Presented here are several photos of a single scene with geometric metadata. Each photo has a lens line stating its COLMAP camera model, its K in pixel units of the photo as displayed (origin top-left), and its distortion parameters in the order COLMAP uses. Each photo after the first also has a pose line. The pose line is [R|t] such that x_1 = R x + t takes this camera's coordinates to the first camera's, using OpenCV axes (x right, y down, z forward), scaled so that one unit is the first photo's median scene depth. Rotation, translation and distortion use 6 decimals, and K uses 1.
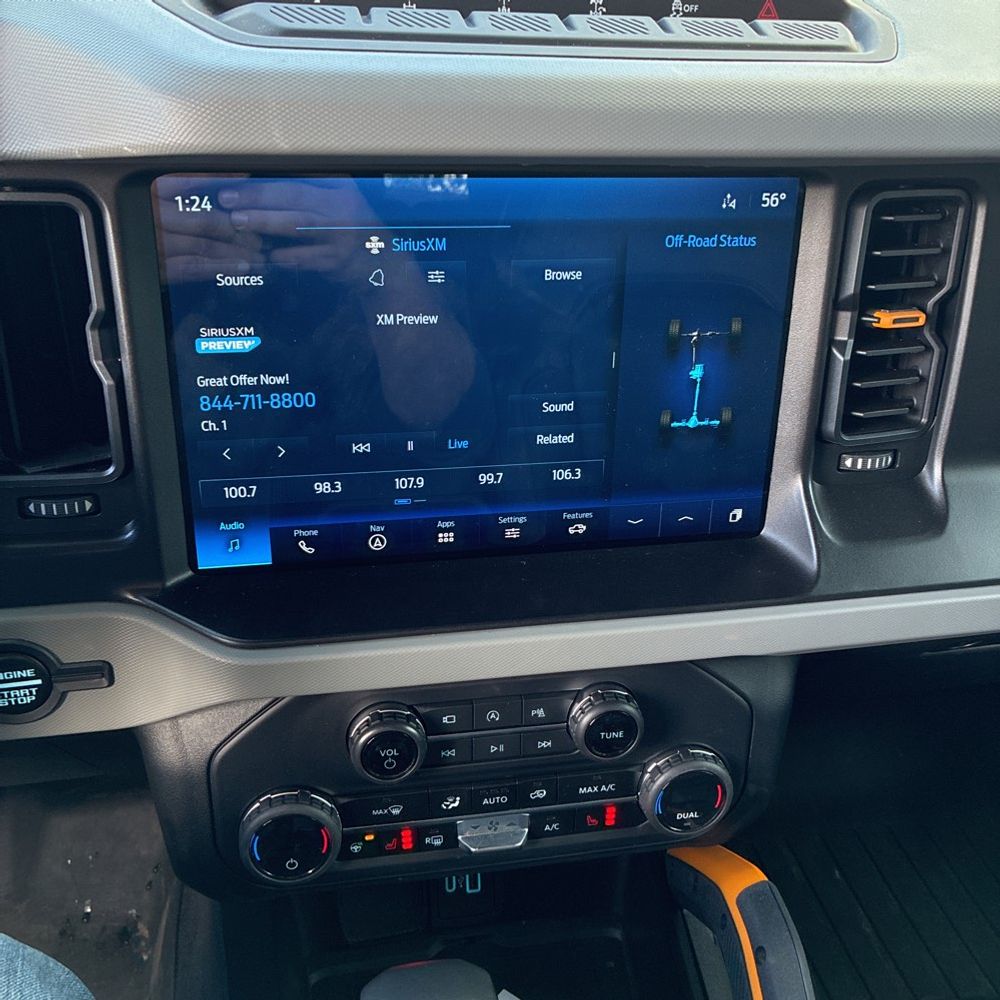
lens RADIAL K [[1026.5, 0, 496.7], [0, 1026.5, 498.6], [0, 0, 1]] dist [0.020664, 0.006470]
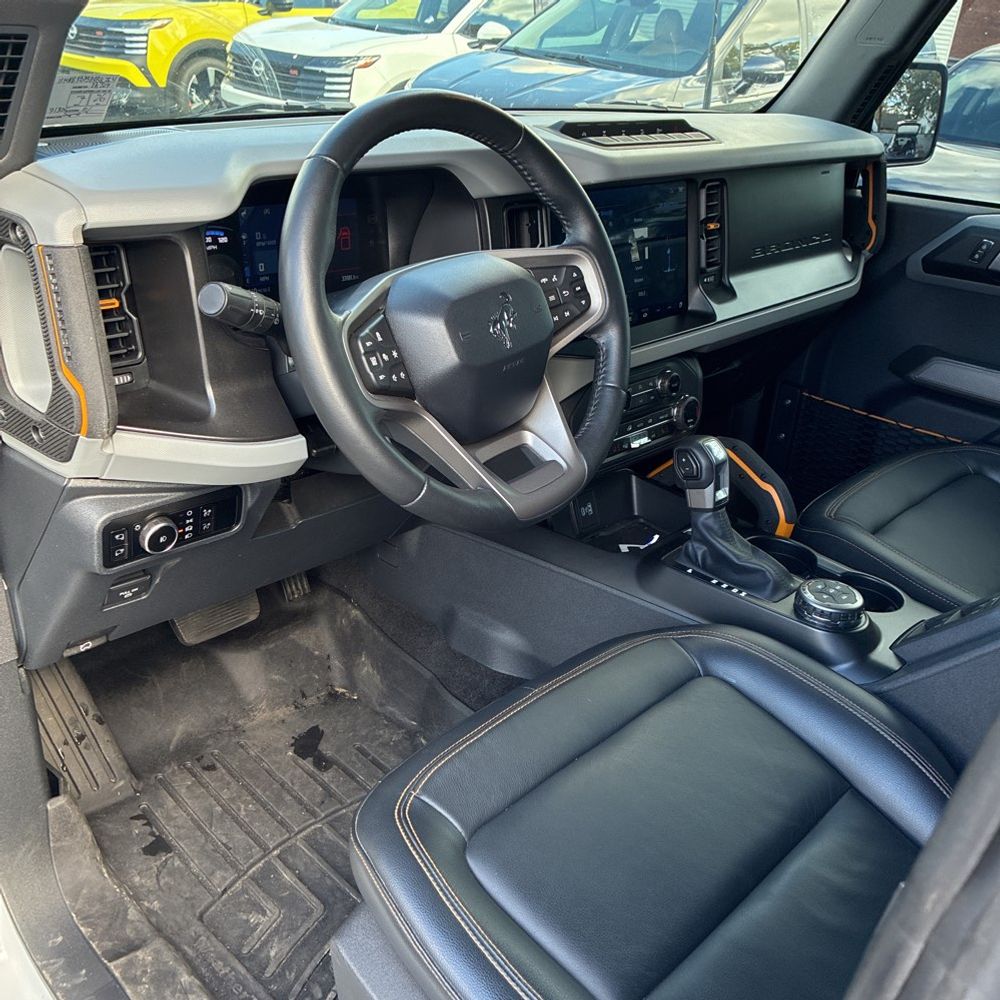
lens RADIAL K [[1026.5, 0, 496.7], [0, 1026.5, 498.6], [0, 0, 1]] dist [0.020664, 0.006470]
pose [[0.813906, -0.239212, 0.529466, -1.910932], [0.280061, 0.959977, 0.003200, 0.402017], [-0.509041, 0.145679, 0.848325, -1.105460]]
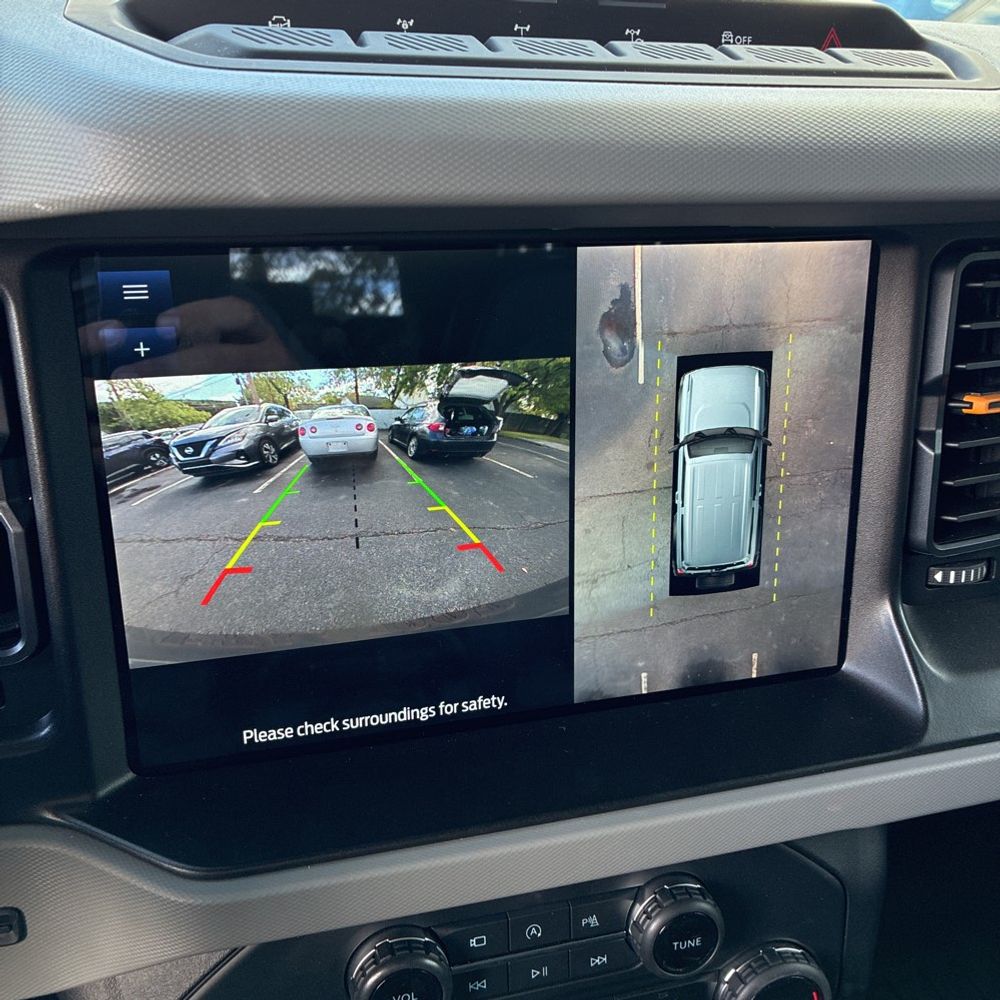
lens RADIAL K [[1020.1, 0, 500.0], [0, 1020.1, 500.0], [0, 0, 1]] dist [0.009890, 0.010381]
pose [[0.995394, -0.050301, 0.081613, -0.080224], [0.058880, 0.992582, -0.106366, -0.031864], [-0.075657, 0.110681, 0.990972, 0.218719]]
